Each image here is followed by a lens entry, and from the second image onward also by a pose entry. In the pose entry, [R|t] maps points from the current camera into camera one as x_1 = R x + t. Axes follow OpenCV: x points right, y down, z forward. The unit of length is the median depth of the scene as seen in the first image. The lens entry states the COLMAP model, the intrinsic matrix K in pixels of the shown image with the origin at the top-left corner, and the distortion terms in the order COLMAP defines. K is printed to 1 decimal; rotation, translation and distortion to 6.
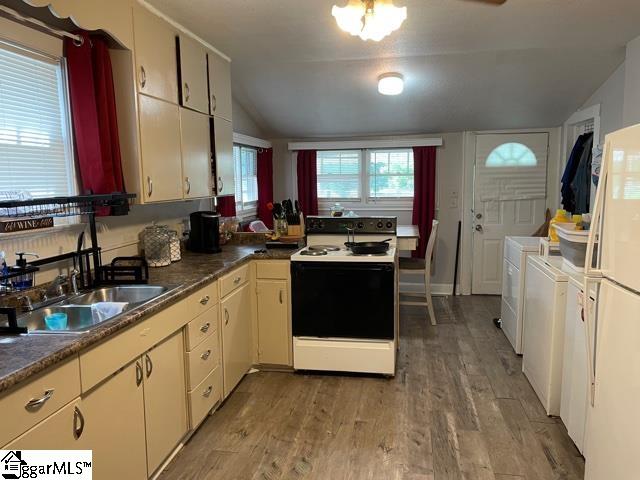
lens RADIAL K [[489.3, 0, 321.0], [0, 489.3, 243.7], [0, 0, 1]] dist [0.121837, -0.150885]
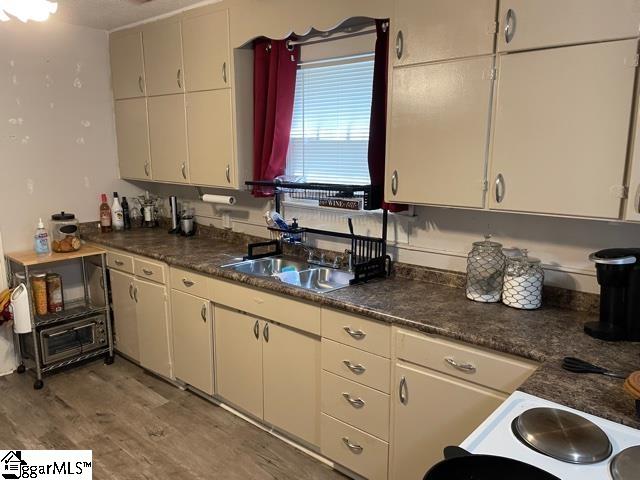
lens RADIAL K [[489.3, 0, 321.0], [0, 489.3, 243.7], [0, 0, 1]] dist [0.121837, -0.150885]
pose [[-0.516112, 0.171114, -0.839254, 0.511498], [-0.109961, 0.958496, 0.263048, -0.266069], [0.849433, 0.228047, -0.475876, 1.589754]]
